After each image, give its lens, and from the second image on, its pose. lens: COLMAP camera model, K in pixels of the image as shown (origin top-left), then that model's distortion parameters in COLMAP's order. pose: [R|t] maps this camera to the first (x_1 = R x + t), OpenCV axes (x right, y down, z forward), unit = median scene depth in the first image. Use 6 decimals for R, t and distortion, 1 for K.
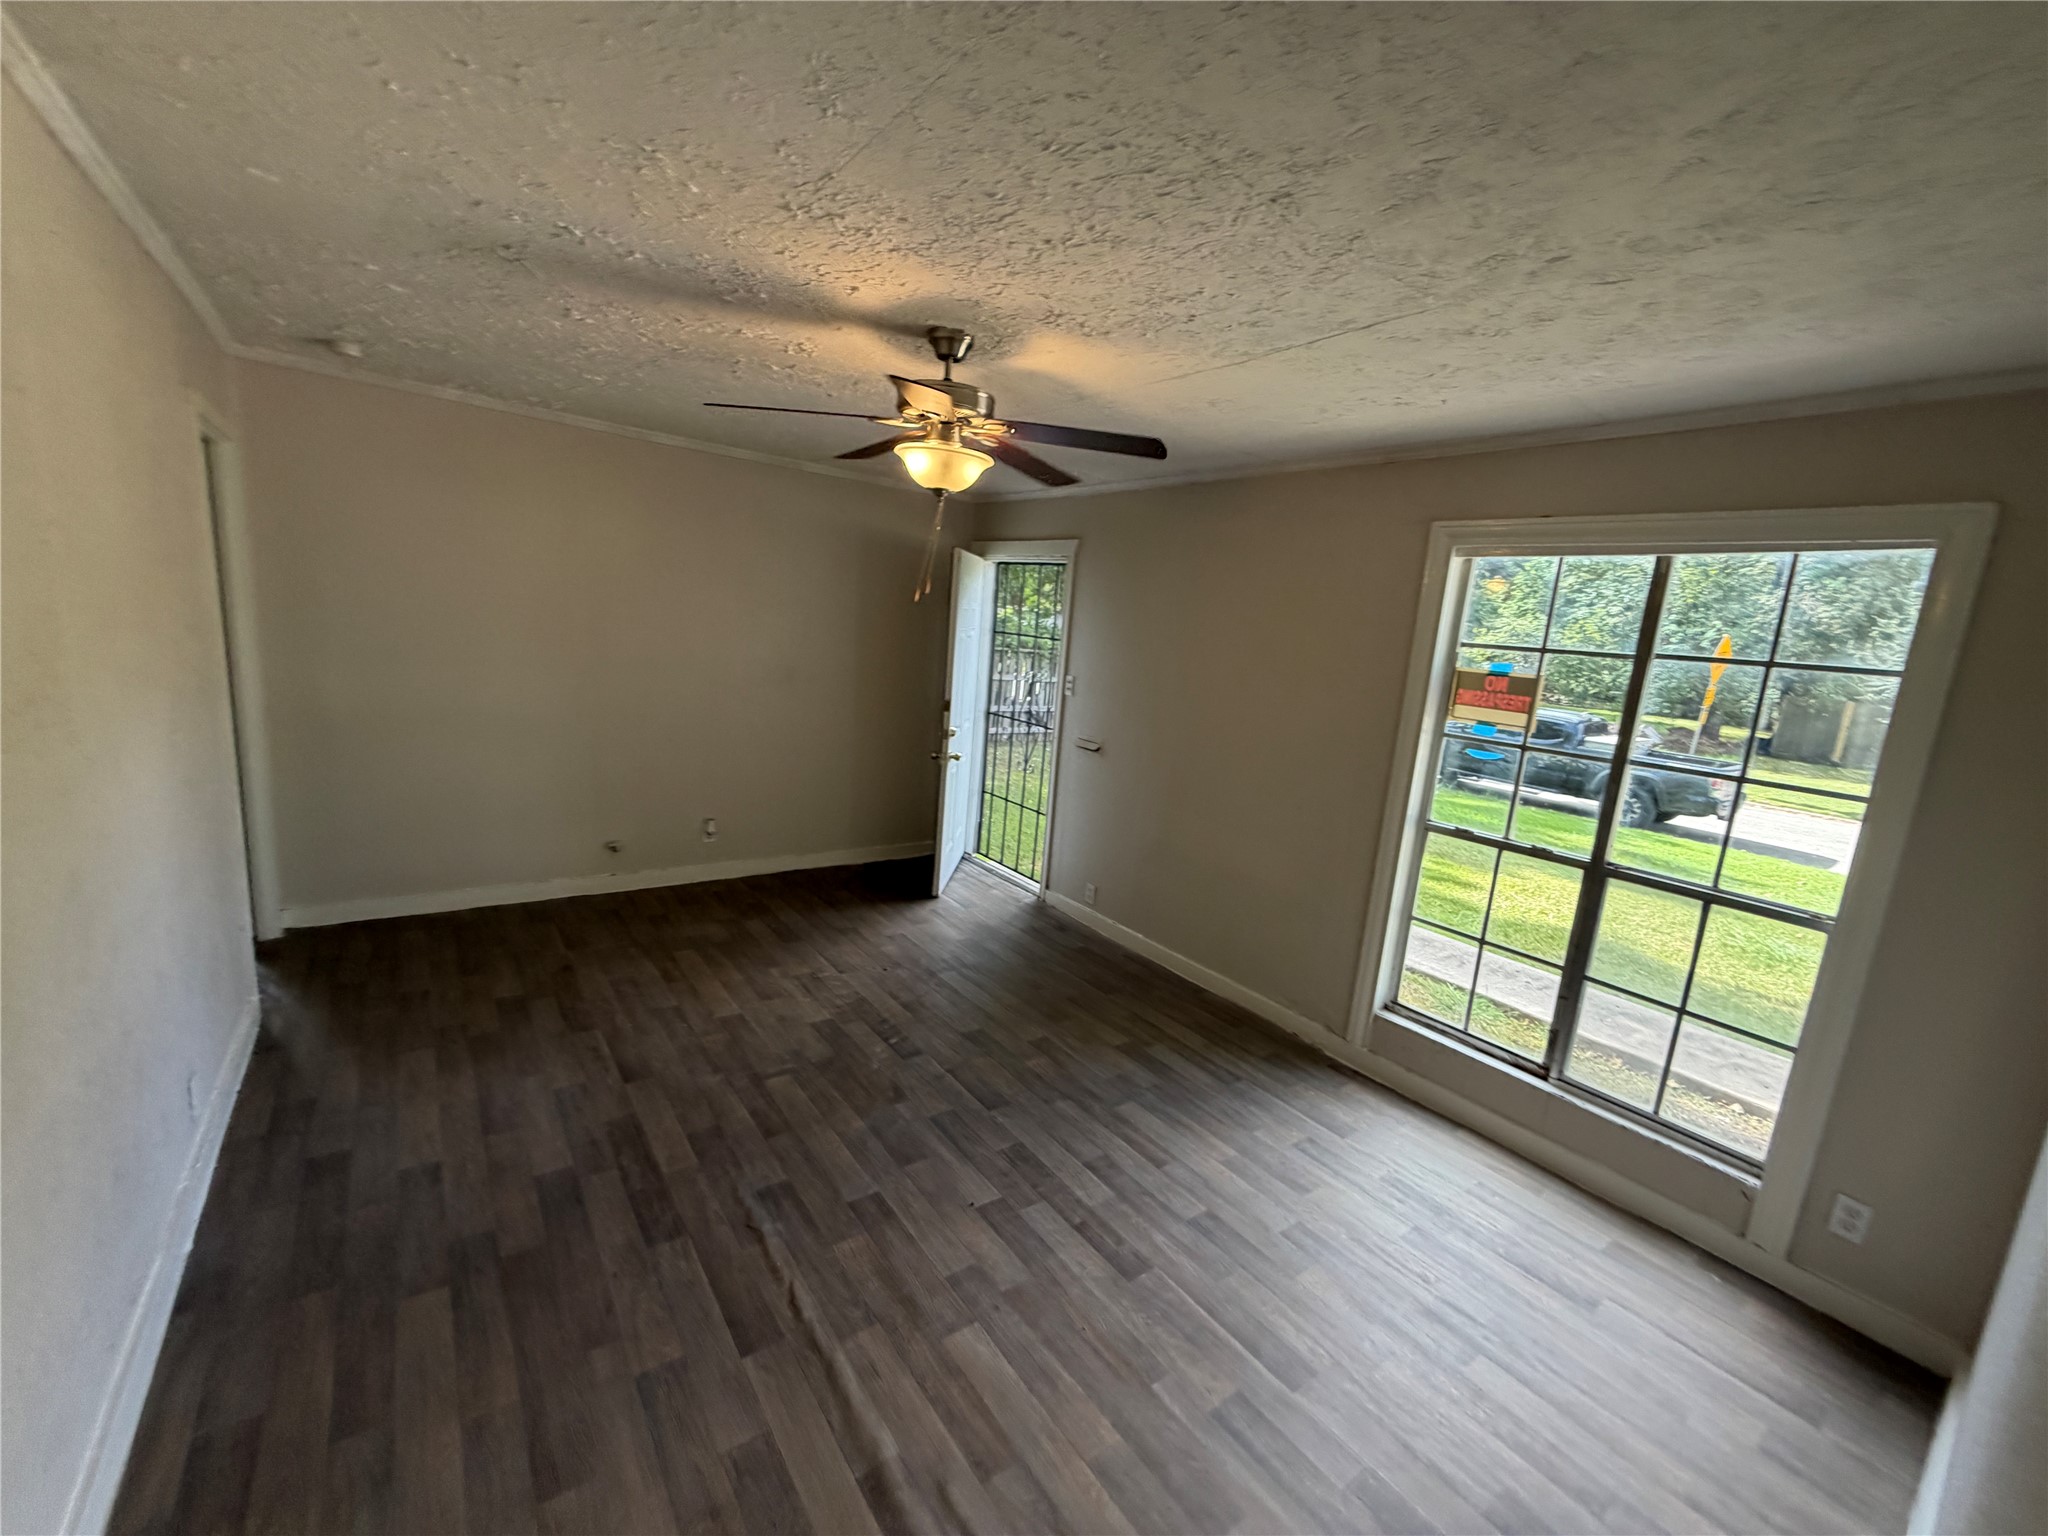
lens RADIAL K [[824.2, 0, 1024.0], [0, 824.2, 768.0], [0, 0, 1]] dist [-0.000083, -0.000039]
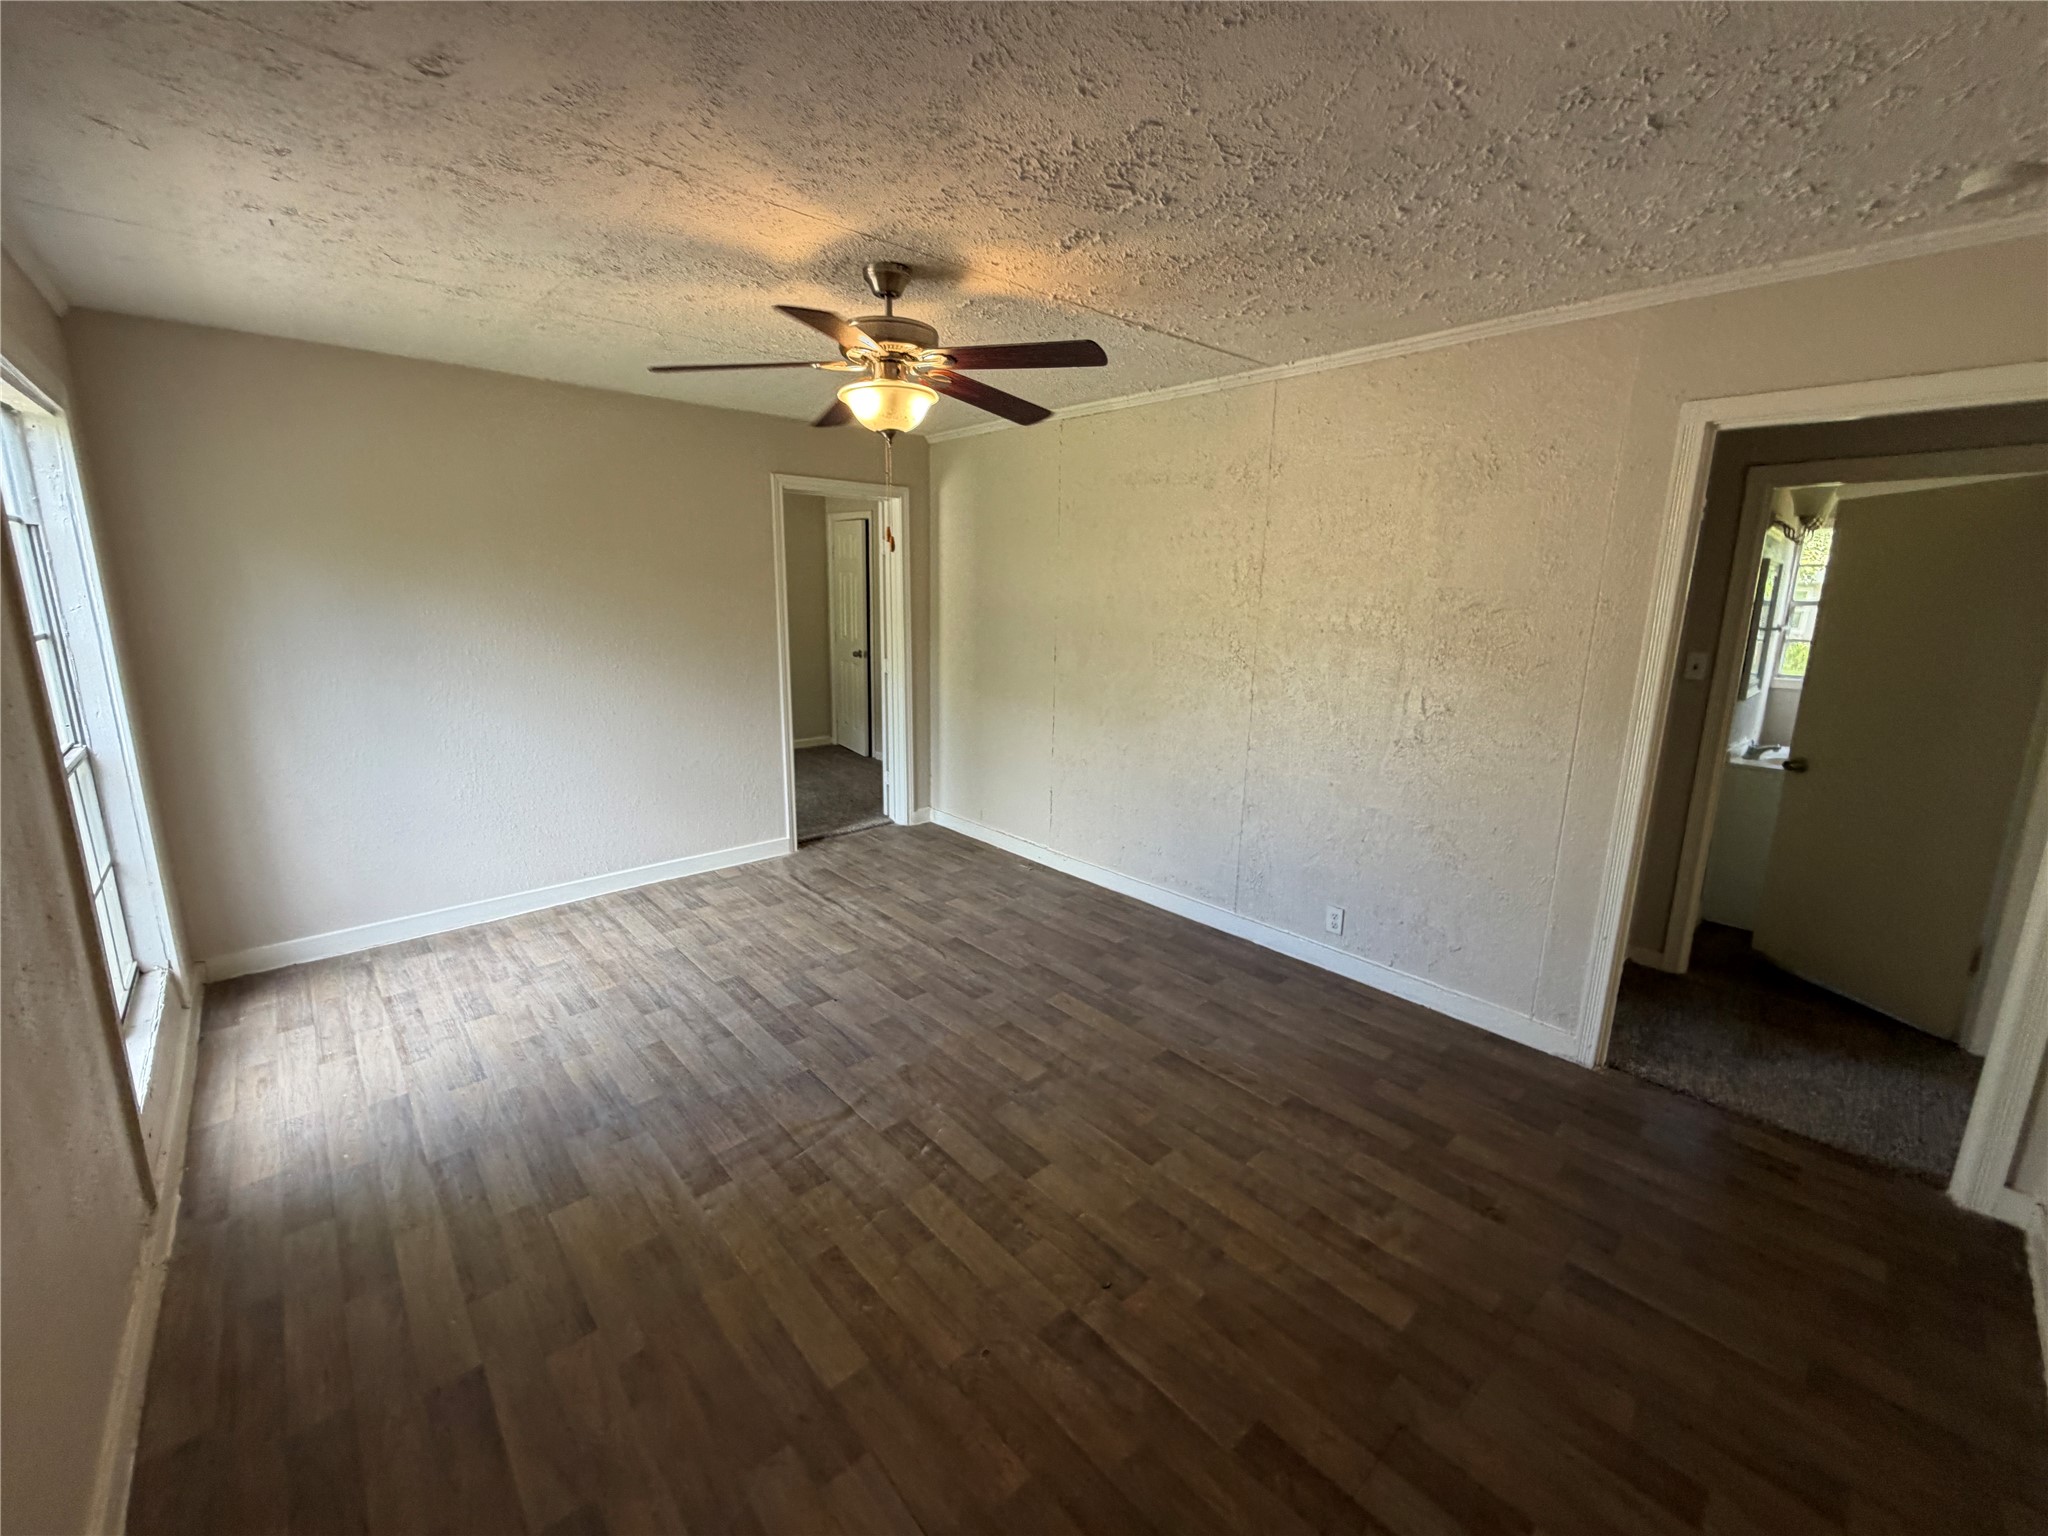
lens RADIAL K [[824.2, 0, 1024.0], [0, 824.2, 768.0], [0, 0, 1]] dist [-0.000083, -0.000039]
pose [[-0.989577, -0.084729, -0.116440, -0.171907], [-0.122479, 0.920482, 0.371096, -0.348673], [0.075738, 0.381490, -0.921265, 2.045547]]
